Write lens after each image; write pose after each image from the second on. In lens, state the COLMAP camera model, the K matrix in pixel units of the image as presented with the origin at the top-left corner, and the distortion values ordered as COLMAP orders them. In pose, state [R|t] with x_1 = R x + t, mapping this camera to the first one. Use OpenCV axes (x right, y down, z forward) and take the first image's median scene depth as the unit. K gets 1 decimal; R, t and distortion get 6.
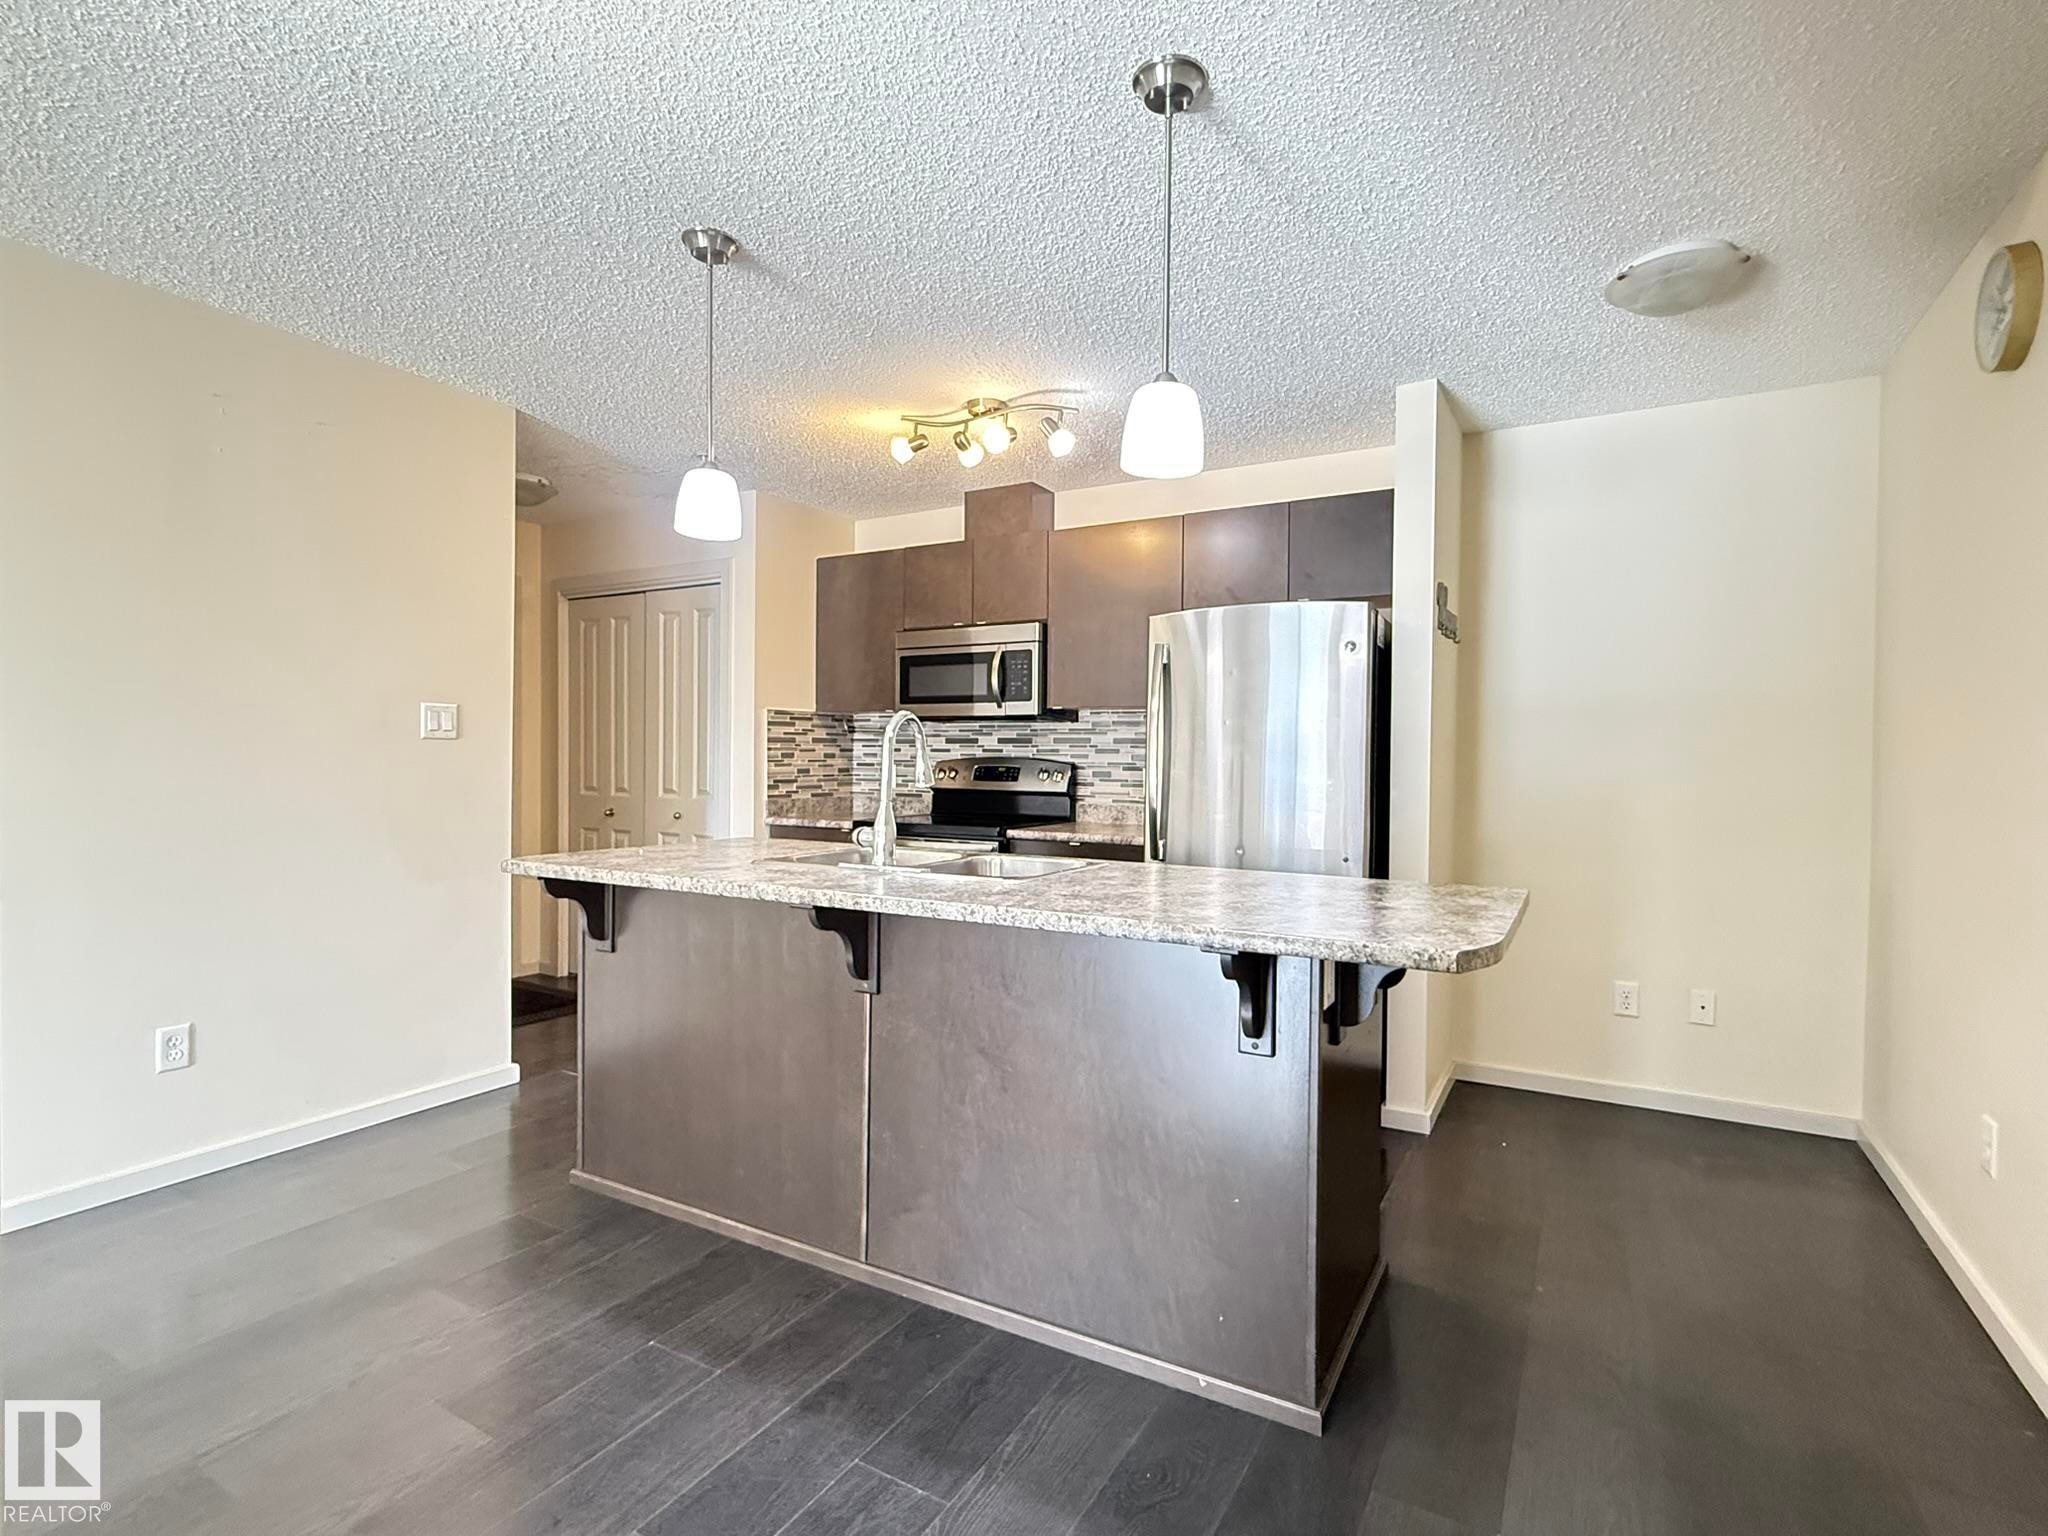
lens RADIAL K [[999.5, 0, 1025.3], [0, 999.5, 770.7], [0, 0, 1]] dist [0.001508, 0.000040]
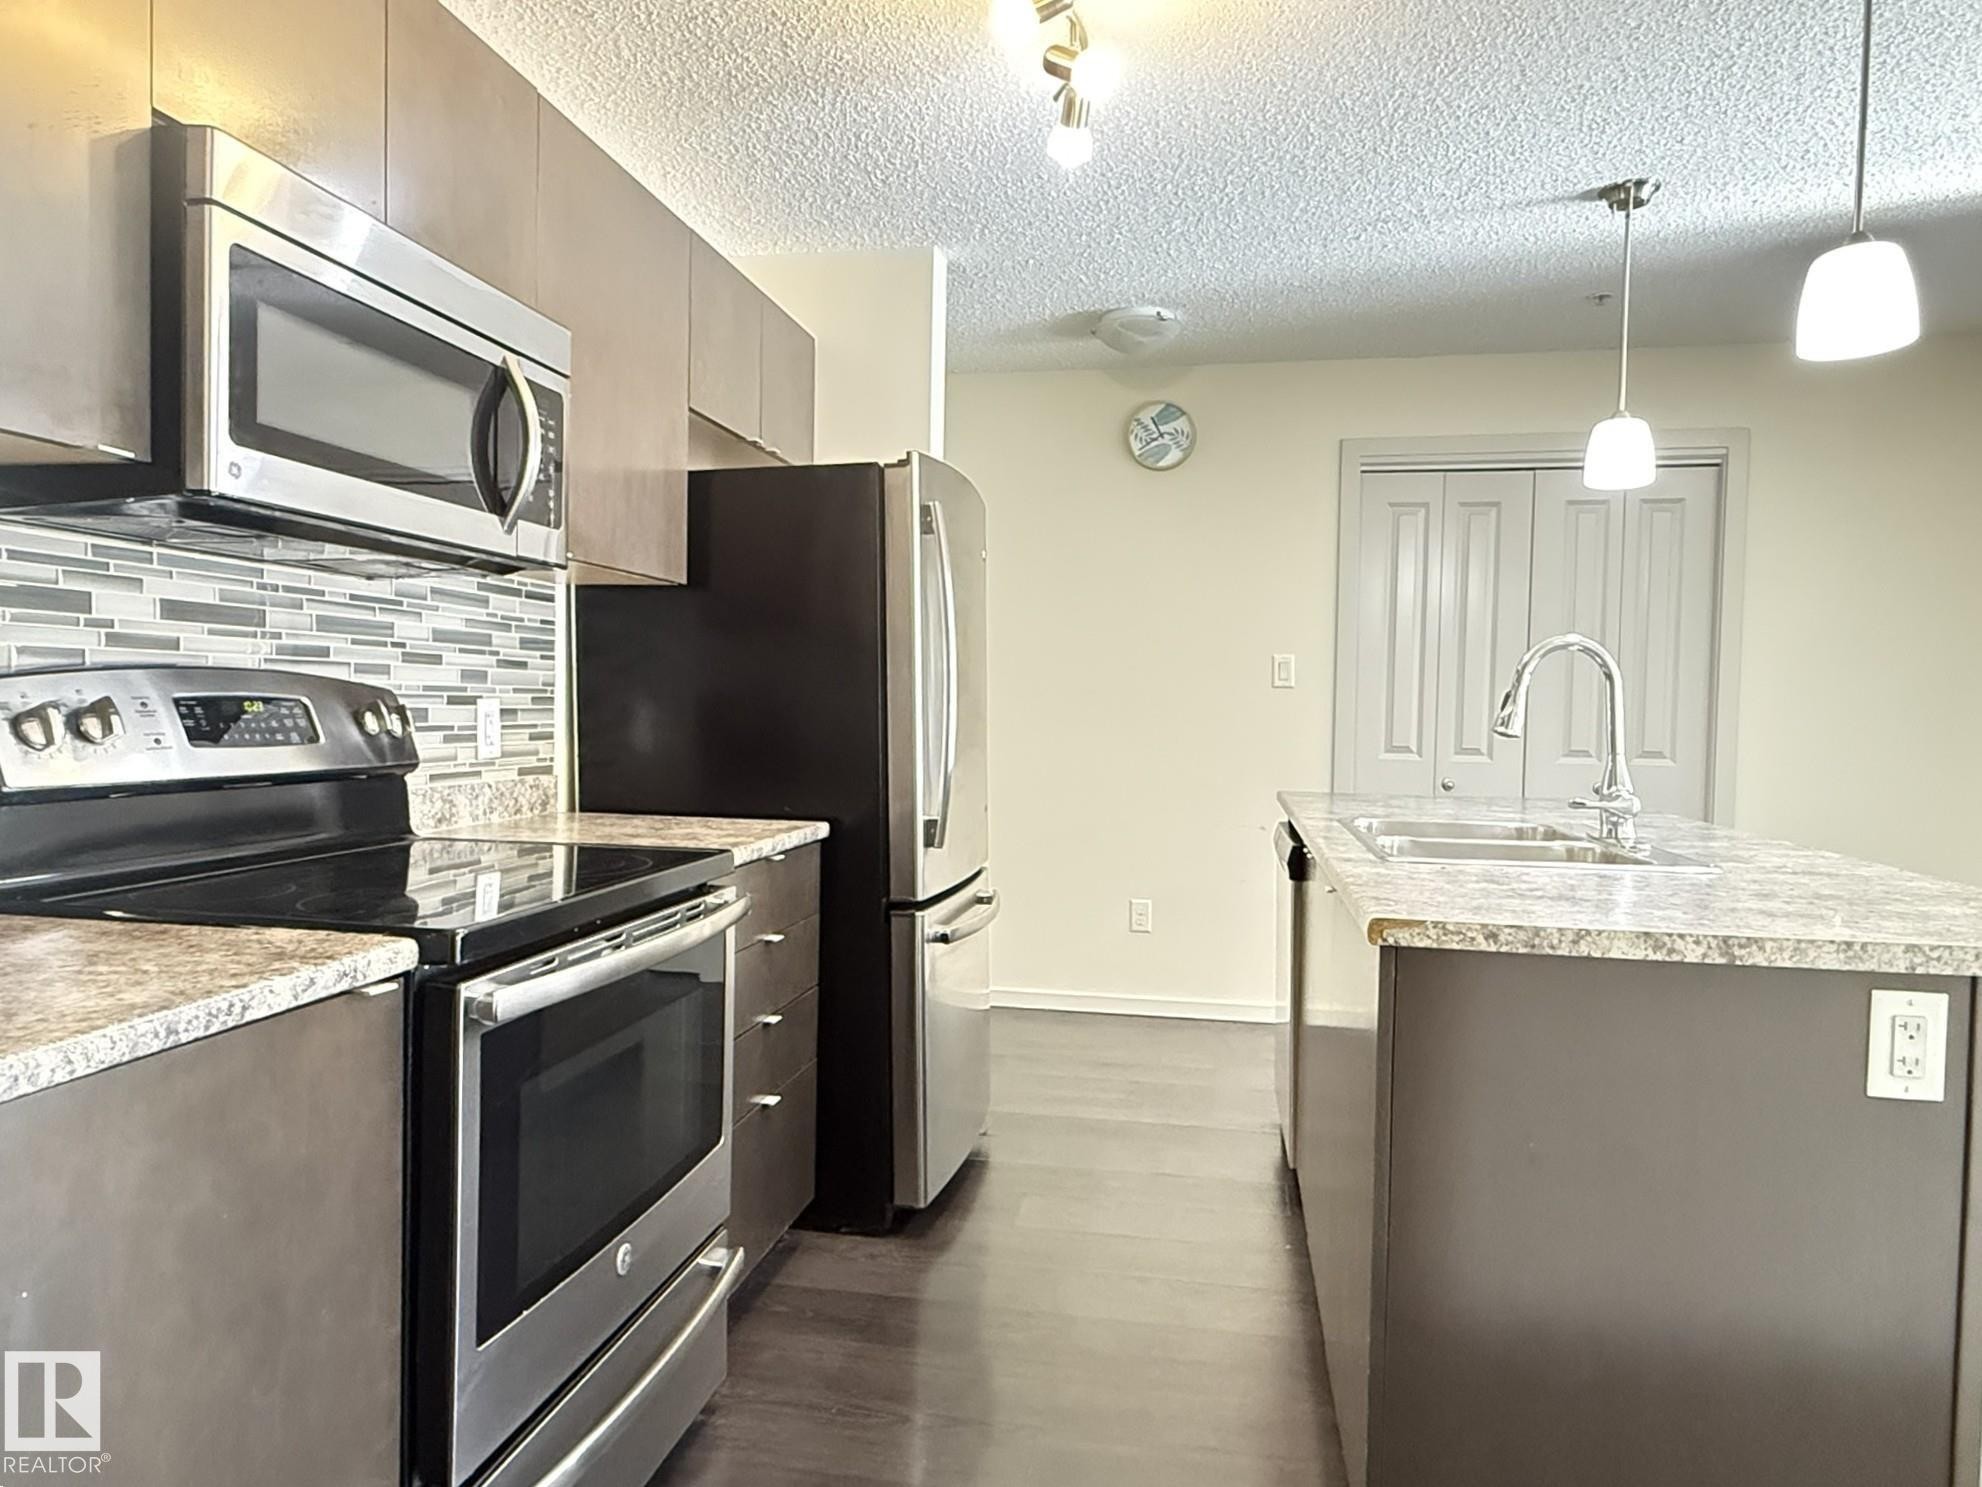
lens RADIAL K [[1259.5, 0, 984.8], [0, 1259.5, 740.9], [0, 0, 1]] dist [0.003795, 0.002125]
pose [[-0.318452, -0.043490, 0.946941, -0.640646], [-0.008187, 0.999036, 0.043130, -0.012956], [-0.947904, 0.005982, -0.318501, 1.250839]]
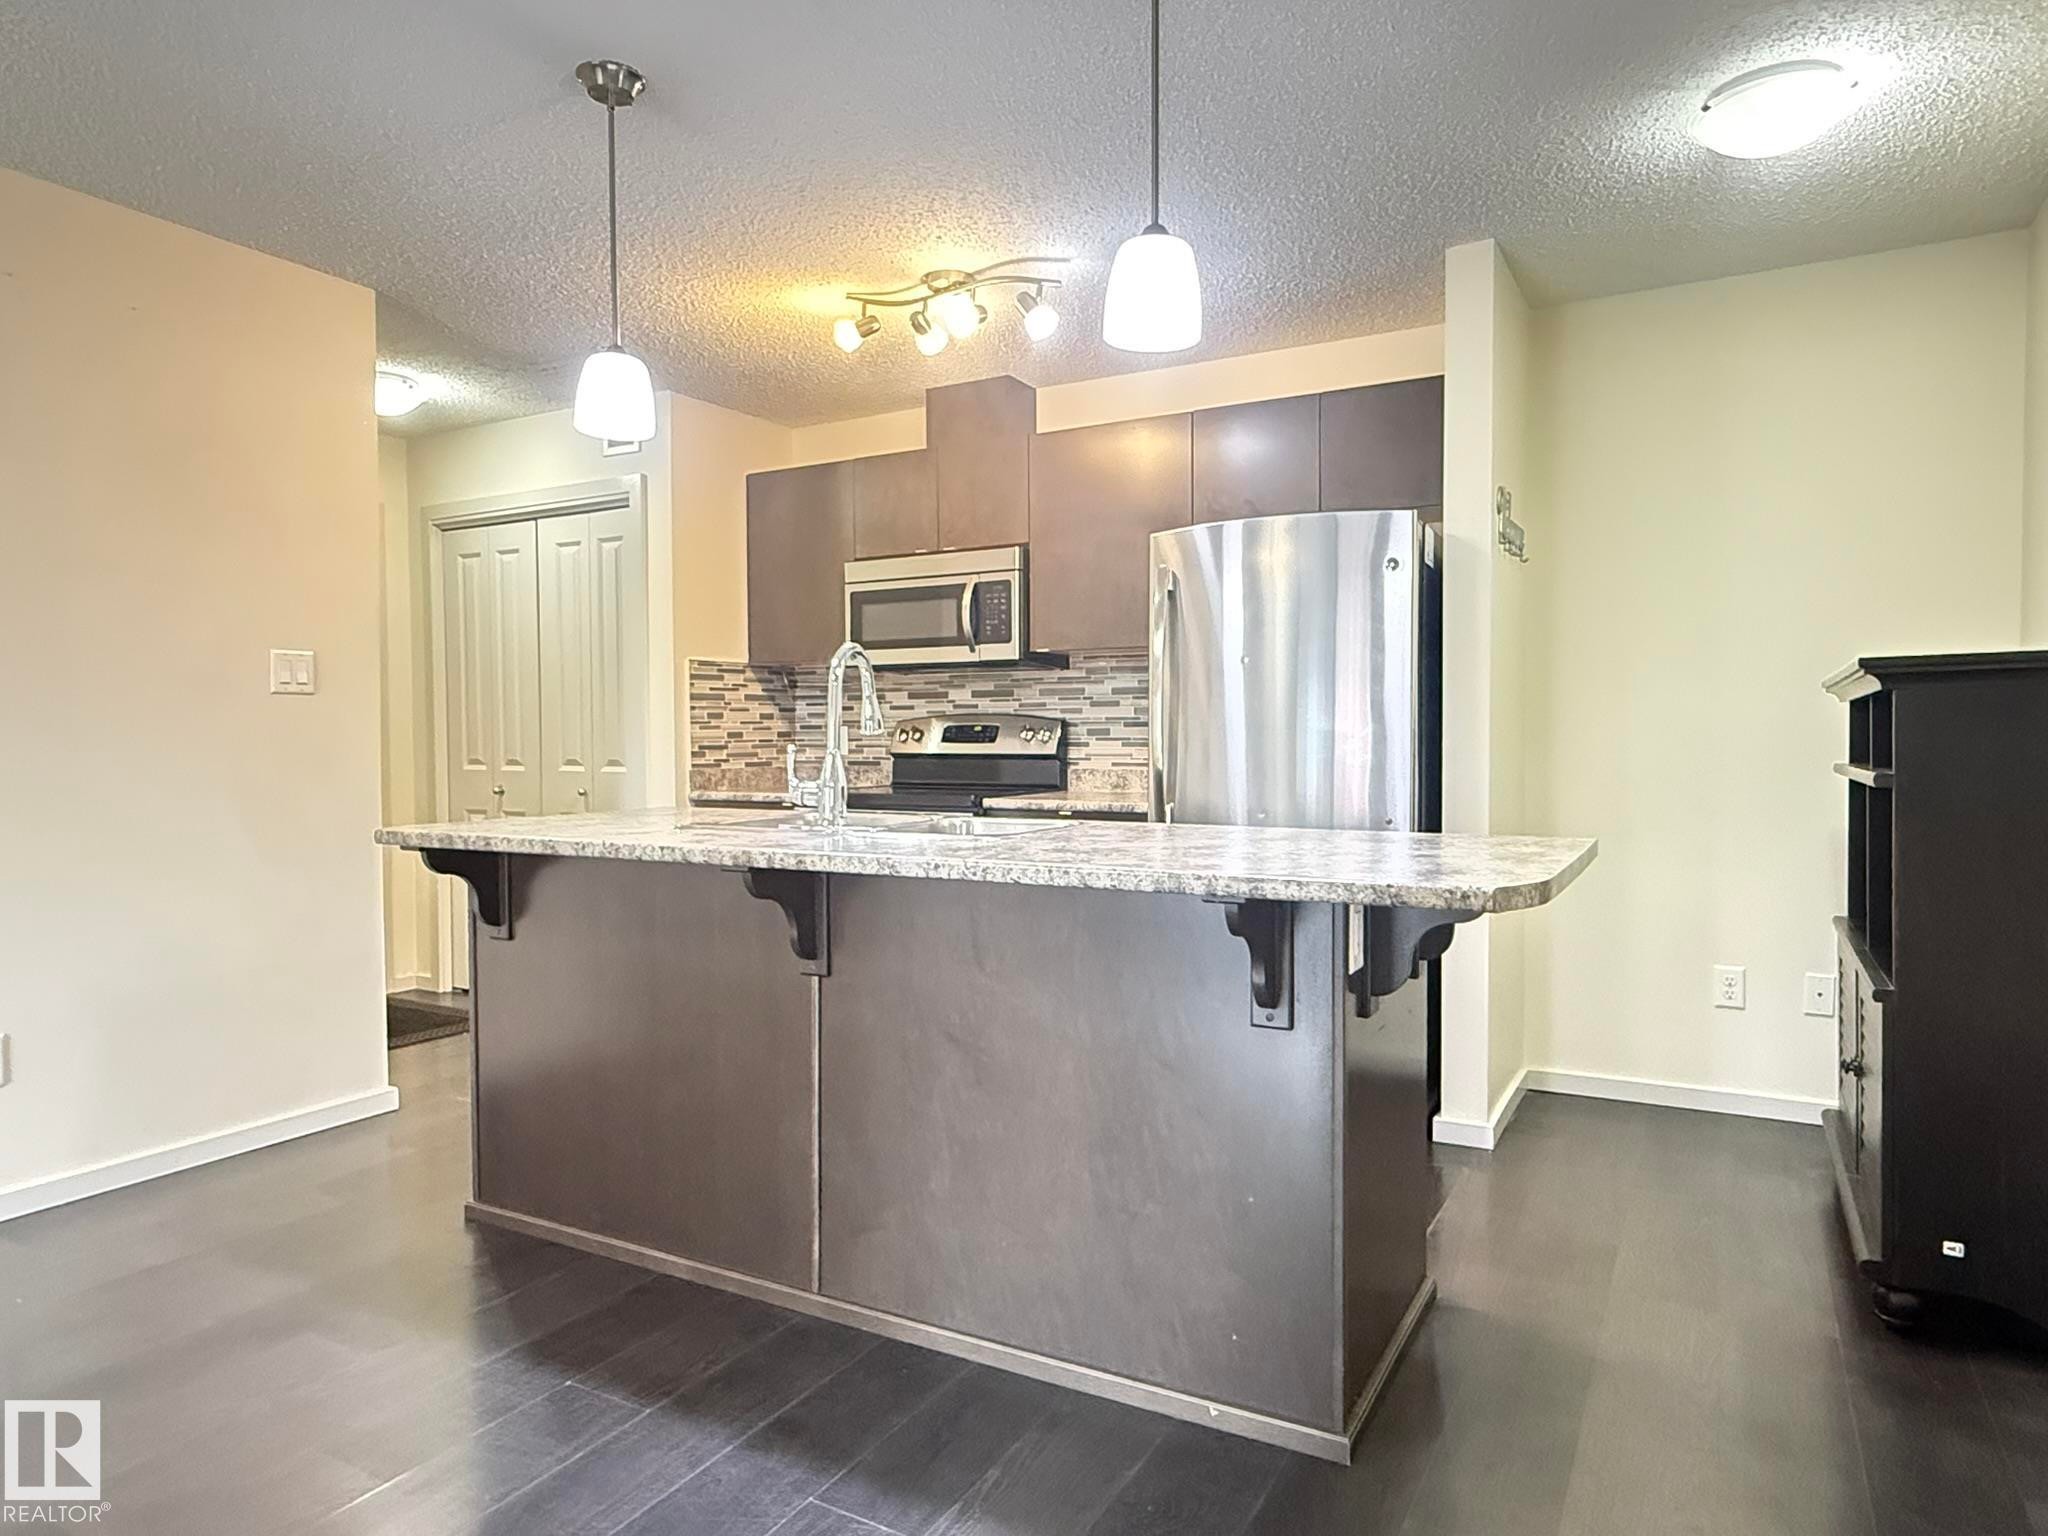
lens RADIAL K [[1245.3, 0, 1018.0], [0, 1245.3, 770.8], [0, 0, 1]] dist [-0.001838, 0.001789]
pose [[0.999883, -0.014539, 0.004690, 0.006821], [0.014461, 0.999761, 0.016384, 0.023371], [-0.004928, -0.016314, 0.999855, -0.031185]]
